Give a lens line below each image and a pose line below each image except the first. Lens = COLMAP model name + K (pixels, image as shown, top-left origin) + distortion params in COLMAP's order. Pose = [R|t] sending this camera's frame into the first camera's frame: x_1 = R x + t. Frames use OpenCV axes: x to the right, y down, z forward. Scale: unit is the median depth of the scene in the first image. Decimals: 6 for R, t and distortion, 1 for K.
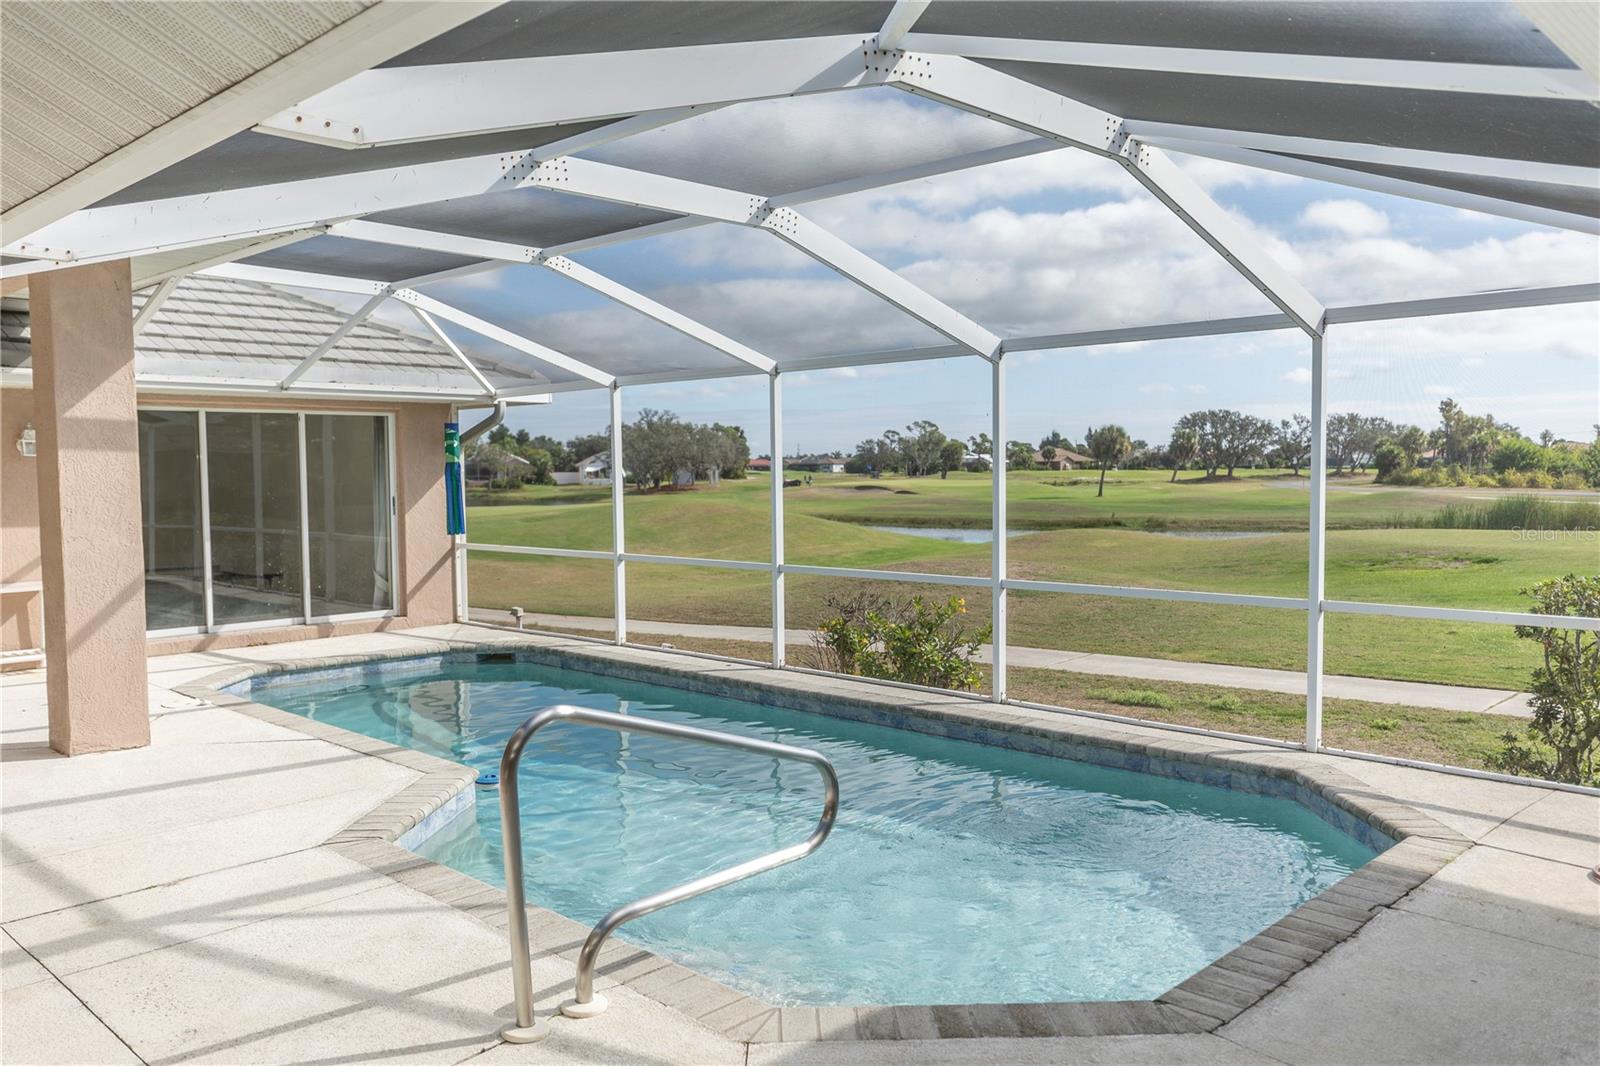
lens RADIAL K [[1267.9, 0, 800.0], [0, 1267.9, 533.0], [0, 0, 1]] dist [0.001318, 0.007092]
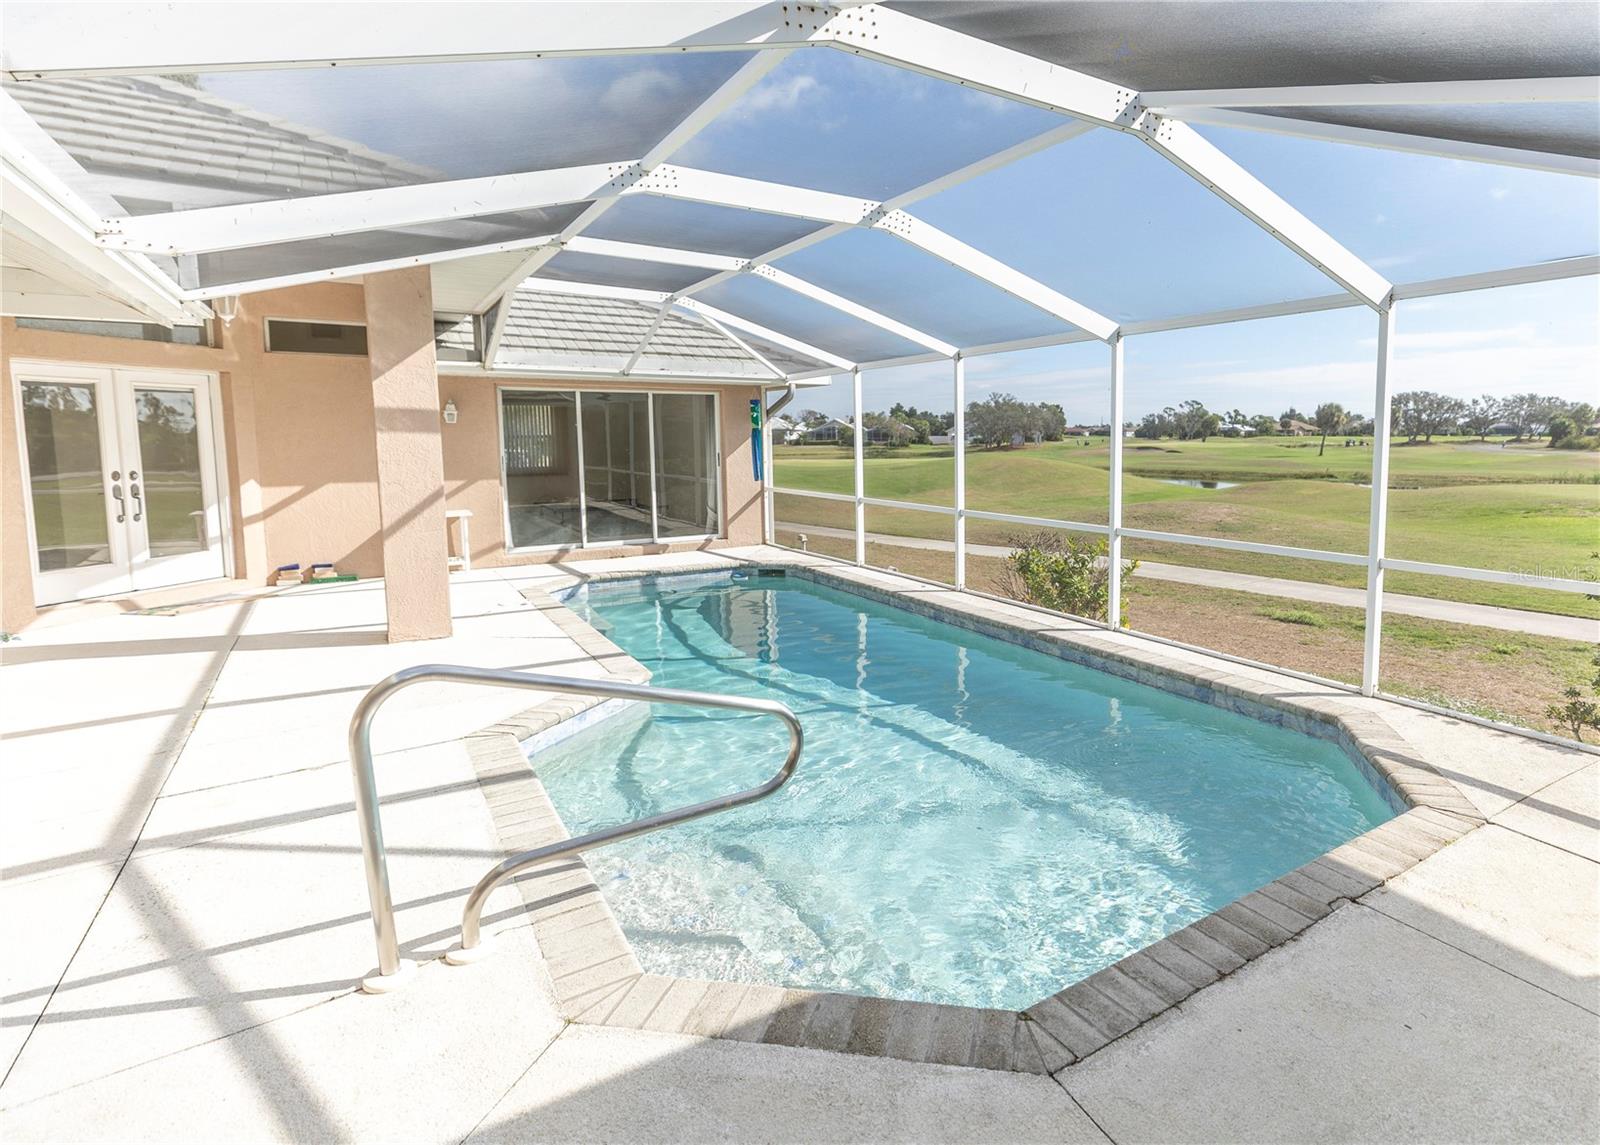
lens RADIAL K [[976.5, 0, 801.1], [0, 976.5, 524.2], [0, 0, 1]] dist [0.007147, 0.000785]
pose [[0.982814, 0.021915, -0.183292, 0.107527], [-0.014263, 0.998975, 0.042961, -0.006808], [0.184045, -0.039609, 0.982119, 0.124848]]
